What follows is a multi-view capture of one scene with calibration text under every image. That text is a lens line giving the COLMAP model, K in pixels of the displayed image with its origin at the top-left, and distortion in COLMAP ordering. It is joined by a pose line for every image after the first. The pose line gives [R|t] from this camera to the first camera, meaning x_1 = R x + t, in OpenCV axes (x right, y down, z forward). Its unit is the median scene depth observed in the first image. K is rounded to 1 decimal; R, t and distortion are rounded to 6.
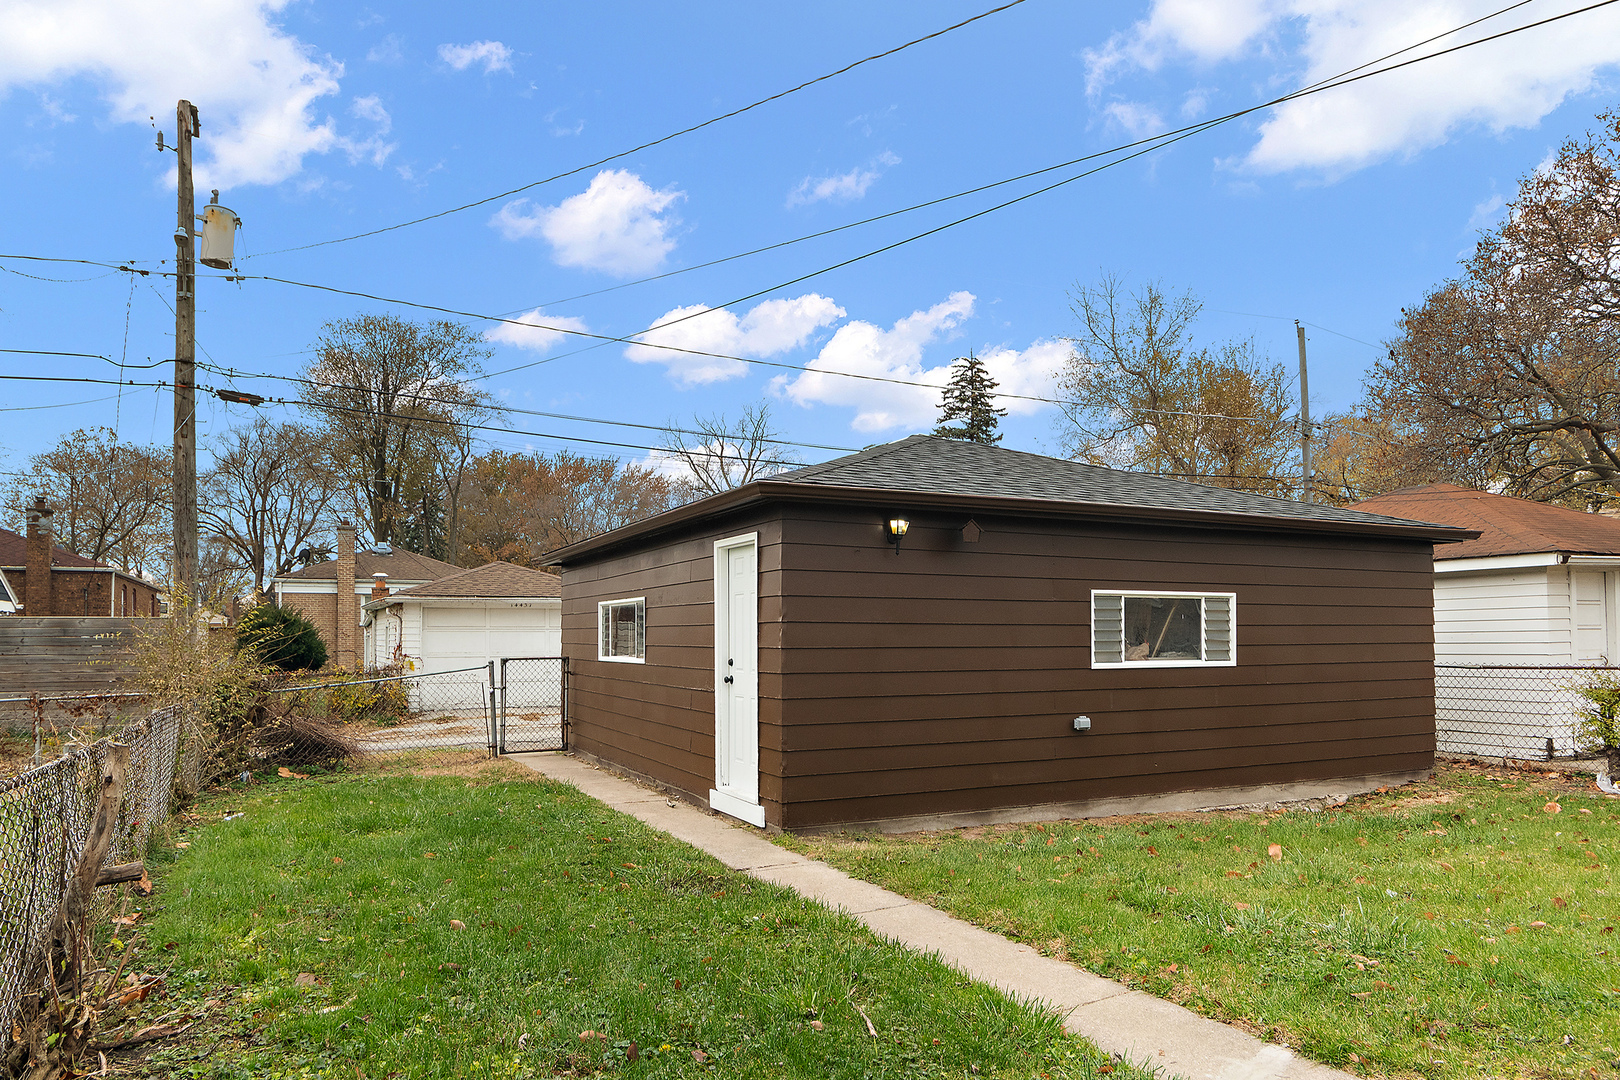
lens RADIAL K [[1014.6, 0, 809.4], [0, 1014.6, 551.2], [0, 0, 1]] dist [-0.004003, 0.000156]
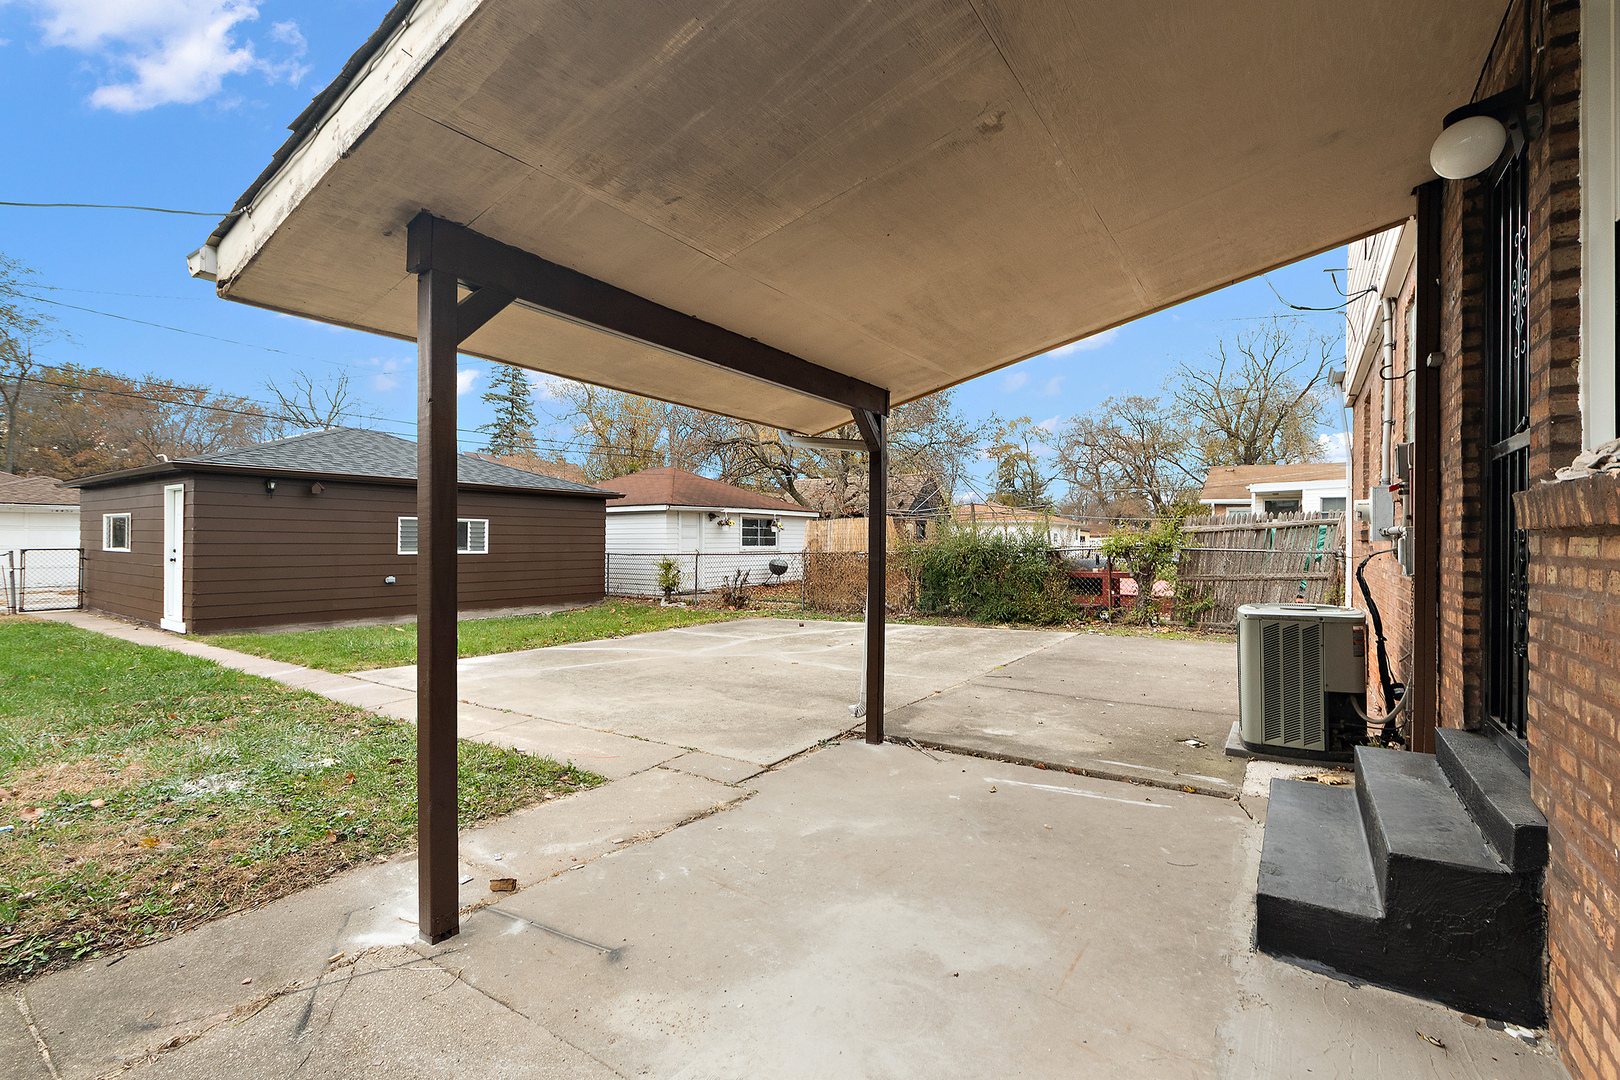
lens RADIAL K [[709.5, 0, 807.6], [0, 709.5, 524.8], [0, 0, 1]] dist [0.000455, 0.000738]
pose [[0.878888, 0.020761, 0.476575, 0.277557], [-0.051714, 0.997311, 0.051924, -0.057173], [-0.474216, -0.070281, 0.877599, -0.602550]]
